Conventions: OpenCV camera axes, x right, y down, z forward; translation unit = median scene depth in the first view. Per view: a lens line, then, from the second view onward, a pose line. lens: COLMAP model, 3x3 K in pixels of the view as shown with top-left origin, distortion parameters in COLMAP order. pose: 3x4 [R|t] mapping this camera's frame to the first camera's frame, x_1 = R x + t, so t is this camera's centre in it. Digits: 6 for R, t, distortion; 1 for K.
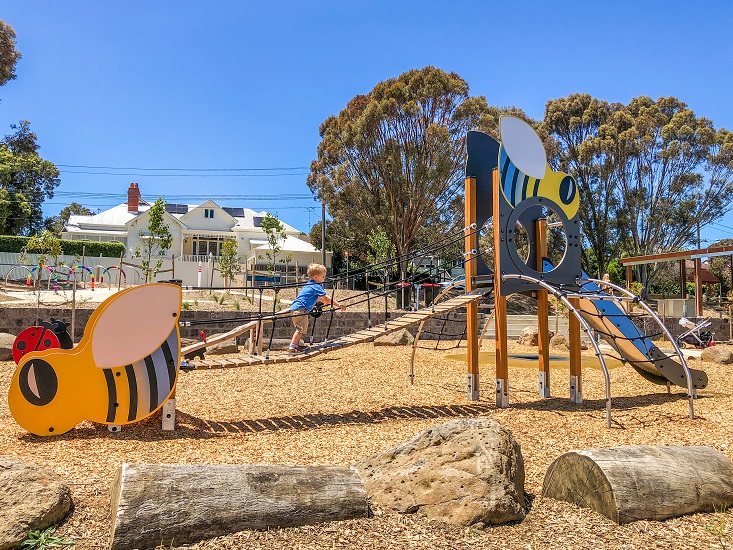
lens RADIAL K [[627.6, 0, 366.0], [0, 627.6, 259.4], [0, 0, 1]] dist [0.021751, -0.000035]
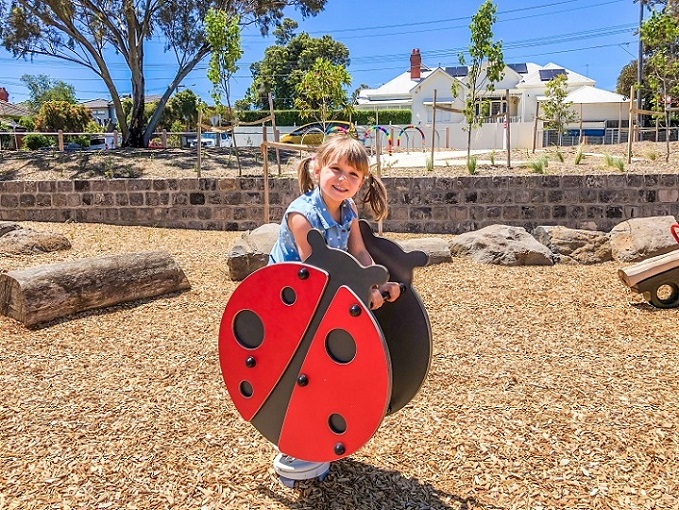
lens RADIAL K [[565.4, 0, 339.5], [0, 565.4, 255.0], [0, 0, 1]] dist [-0.004586, -0.003176]
pose [[0.886181, 0.037125, -0.461850, -0.109962], [0.065708, 0.976641, 0.204584, 0.016973], [0.458657, -0.211645, 0.863041, 0.225150]]
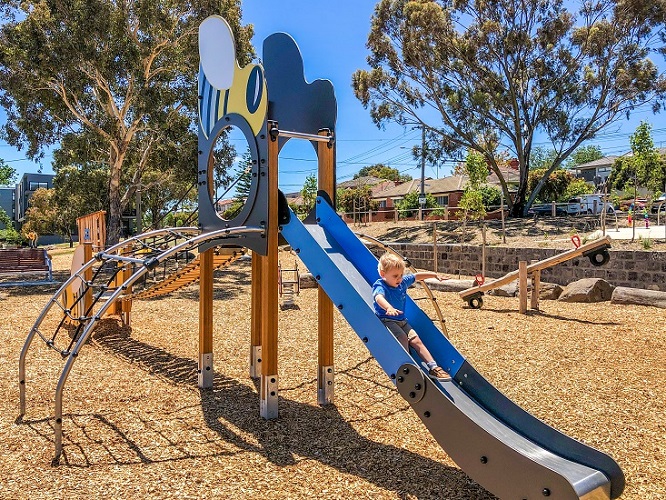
lens RADIAL K [[591.6, 0, 340.0], [0, 591.6, 250.0], [0, 0, 1]] dist [0.008493, 0.002715]
pose [[0.228145, 0.012413, -0.973548, 0.228051], [0.084860, 0.995860, 0.032584, 0.010527], [0.969922, -0.090049, 0.226148, 0.226939]]
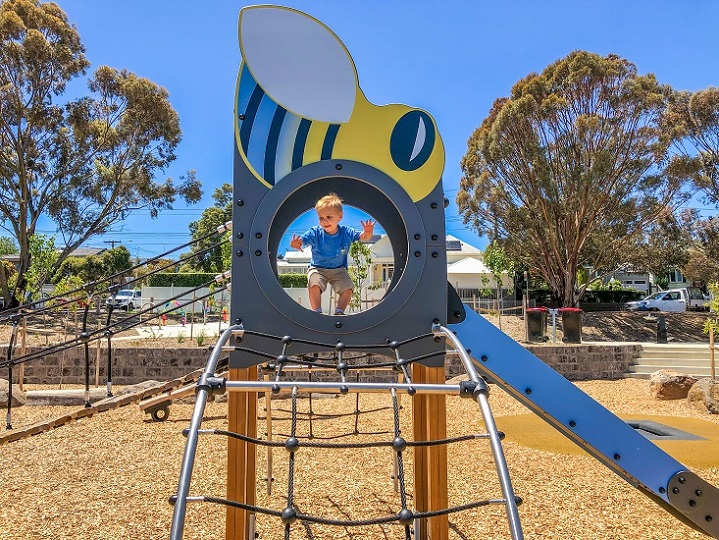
lens RADIAL K [[593.2, 0, 338.2], [0, 593.2, 265.8], [0, 0, 1]] dist [-0.000600, 0.000570]
pose [[0.916204, -0.055199, -0.396892, 0.107531], [0.044049, 0.998338, -0.037163, -0.000139], [0.398283, 0.016566, 0.917113, 0.138242]]
